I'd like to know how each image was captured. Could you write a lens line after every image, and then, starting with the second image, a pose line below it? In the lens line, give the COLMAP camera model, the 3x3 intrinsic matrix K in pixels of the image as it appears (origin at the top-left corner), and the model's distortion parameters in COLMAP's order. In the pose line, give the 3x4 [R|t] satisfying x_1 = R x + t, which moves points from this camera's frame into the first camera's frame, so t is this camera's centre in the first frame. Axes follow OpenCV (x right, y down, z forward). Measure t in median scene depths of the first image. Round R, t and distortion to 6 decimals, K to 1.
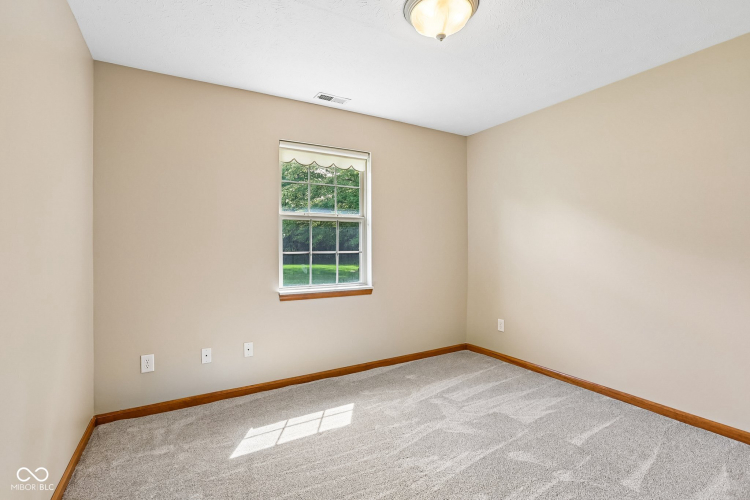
lens RADIAL K [[348.1, 0, 377.4], [0, 348.1, 250.2], [0, 0, 1]] dist [-0.040880, 0.005381]
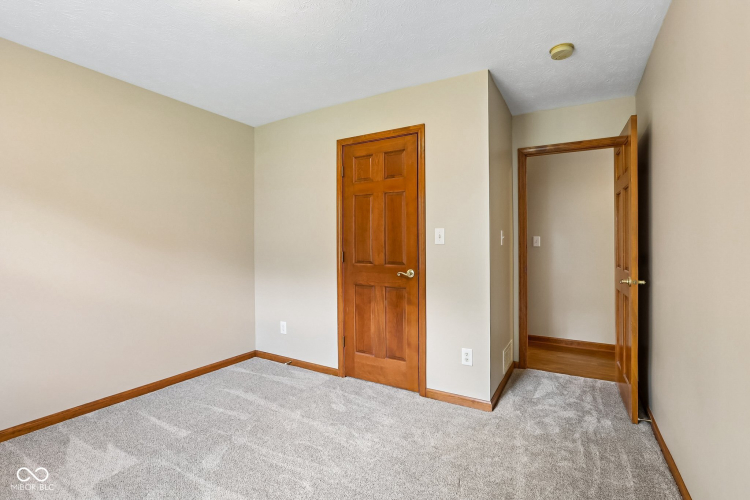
lens RADIAL K [[348.1, 0, 372.3], [0, 348.1, 245.5], [0, 0, 1]] dist [-0.040880, 0.005381]
pose [[-0.491343, 0.005685, 0.870948, -0.509575], [0.018662, 0.999818, 0.004002, -0.002936], [-0.870766, 0.018220, -0.491359, 0.840915]]
